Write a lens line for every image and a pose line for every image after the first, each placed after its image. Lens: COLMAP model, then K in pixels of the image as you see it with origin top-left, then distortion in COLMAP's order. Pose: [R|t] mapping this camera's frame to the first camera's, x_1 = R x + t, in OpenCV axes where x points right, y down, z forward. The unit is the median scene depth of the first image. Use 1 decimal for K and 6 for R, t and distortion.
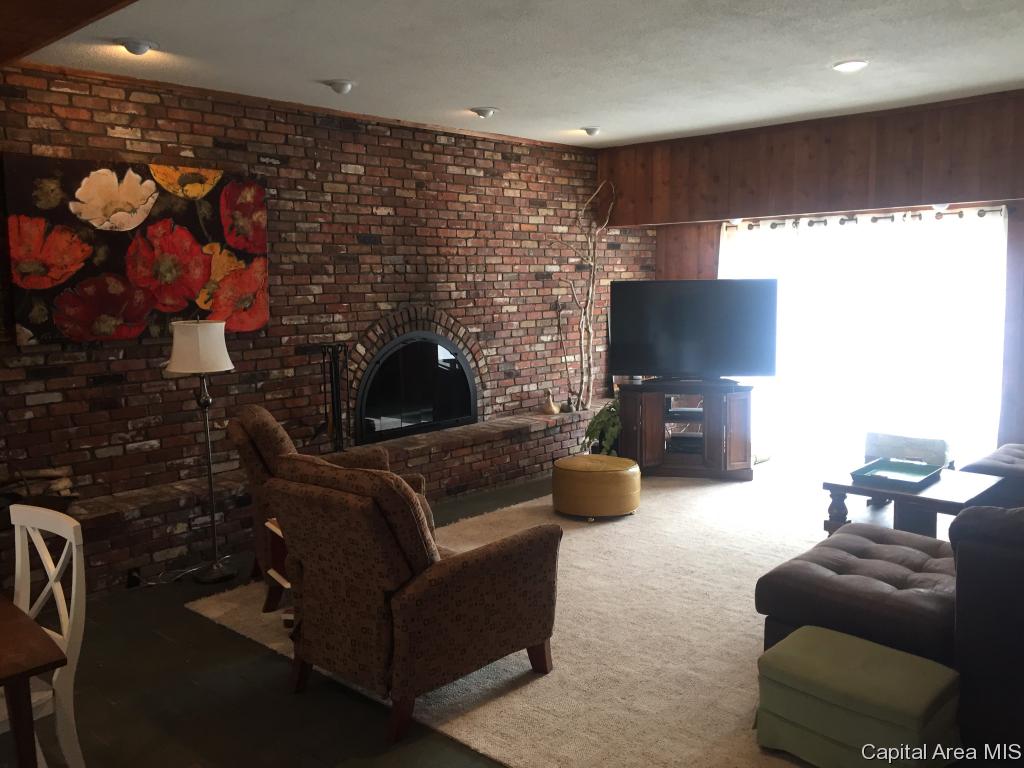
lens RADIAL K [[878.9, 0, 518.7], [0, 878.9, 383.3], [0, 0, 1]] dist [0.081787, -0.100694]
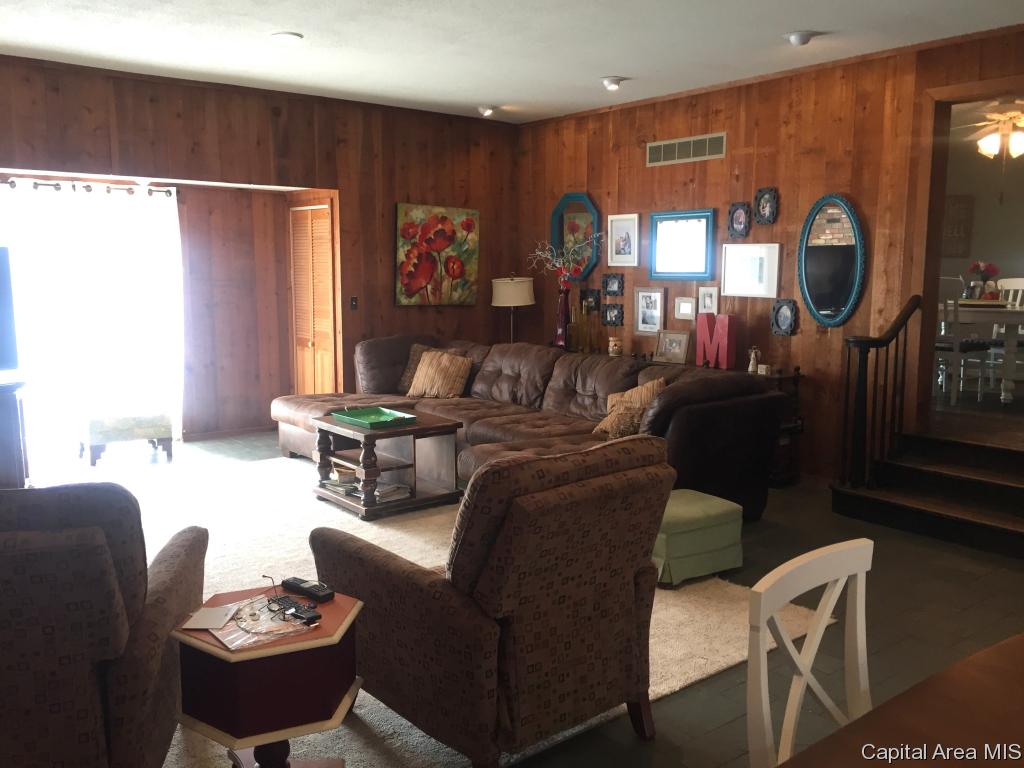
lens RADIAL K [[878.9, 0, 510.4], [0, 878.9, 384.4], [0, 0, 1]] dist [0.081787, -0.100694]
pose [[0.141743, -0.110537, 0.983713, -0.440405], [0.113662, 0.988991, 0.094753, -0.019347], [-0.983356, 0.098381, 0.152747, 0.429123]]
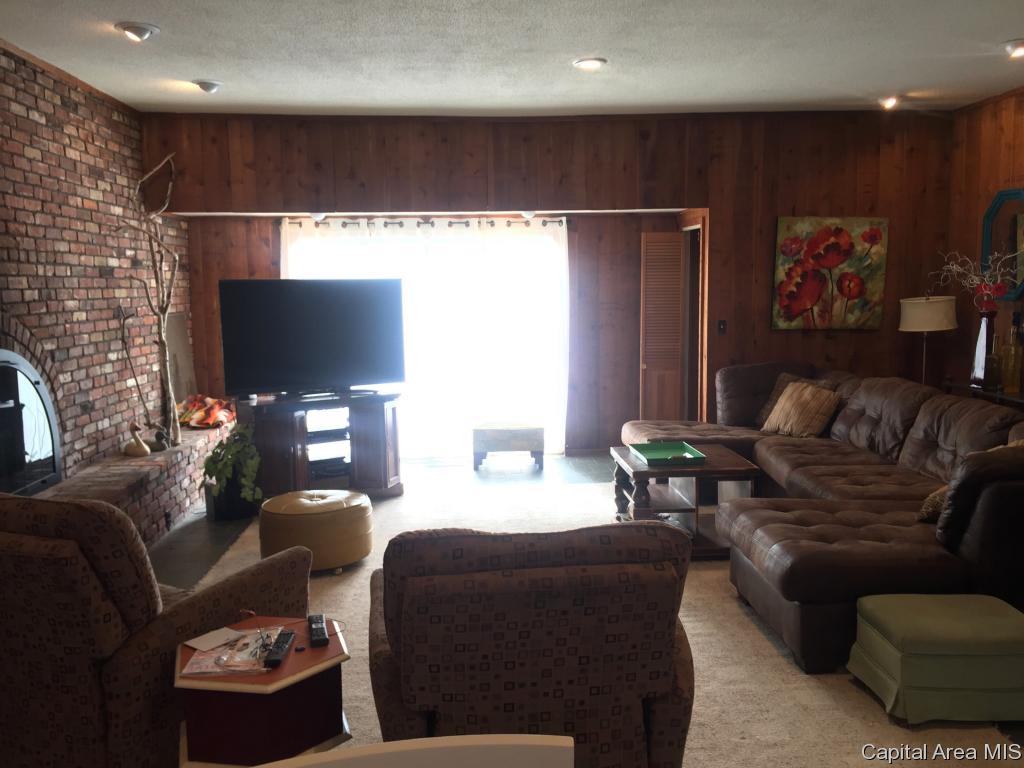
lens RADIAL K [[878.9, 0, 513.7], [0, 878.9, 381.1], [0, 0, 1]] dist [0.081787, -0.100694]
pose [[0.685863, -0.071773, 0.724183, -0.307386], [0.089639, 0.995879, 0.013806, -0.011126], [-0.722189, 0.055446, 0.689470, 0.261564]]
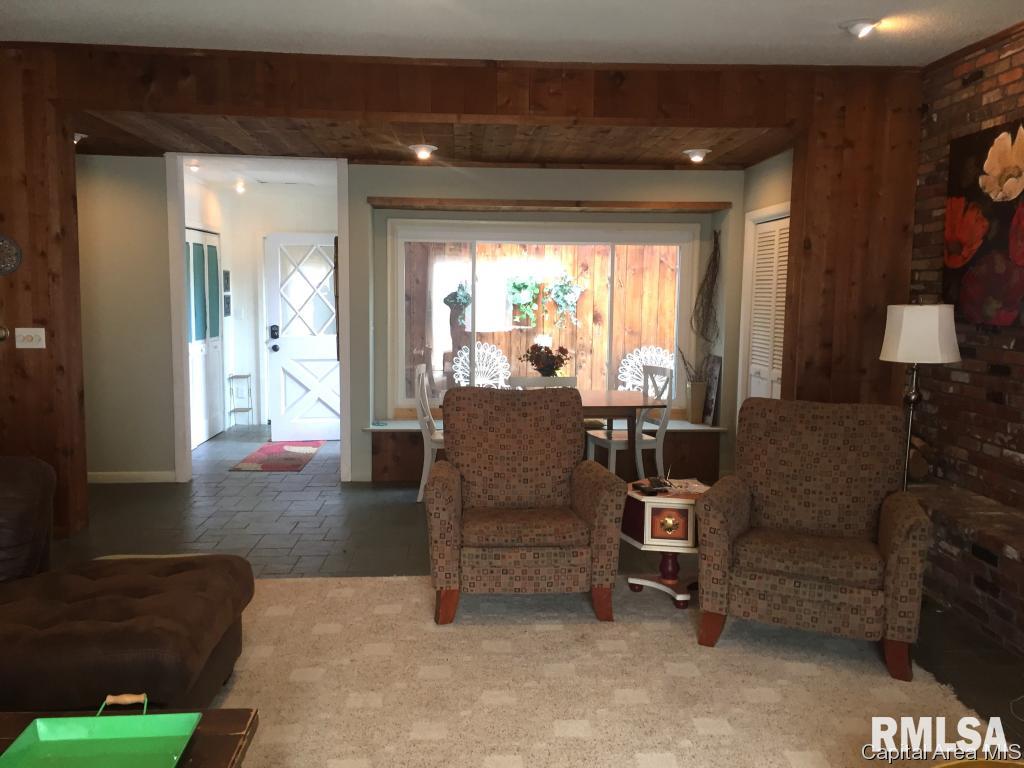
lens RADIAL K [[878.9, 0, 516.1], [0, 878.9, 381.8], [0, 0, 1]] dist [0.081787, -0.100694]
pose [[-0.693622, 0.089791, -0.714721, 0.364729], [-0.082638, 0.975731, 0.202781, -0.095140], [0.715583, 0.199716, -0.669368, 0.892362]]
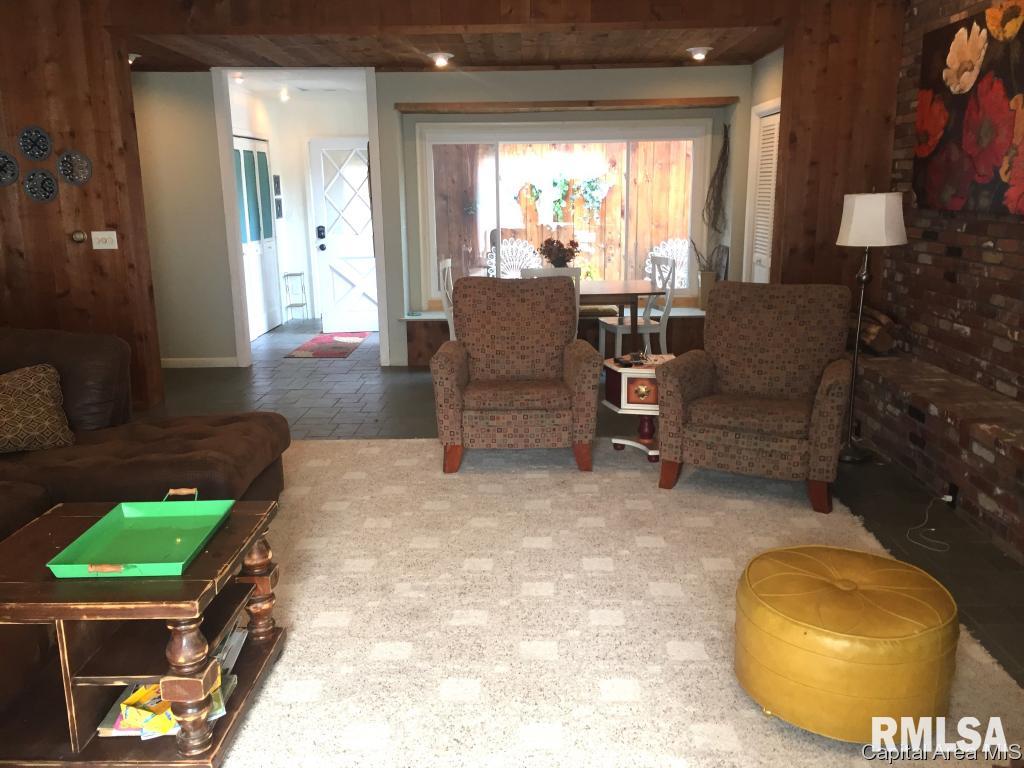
lens RADIAL K [[878.9, 0, 518.9], [0, 878.9, 385.2], [0, 0, 1]] dist [0.081787, -0.100694]
pose [[-0.742427, 0.178967, -0.645580, 0.393837], [-0.051568, 0.945531, 0.321422, -0.110922], [0.667940, 0.271924, -0.692758, 0.996508]]
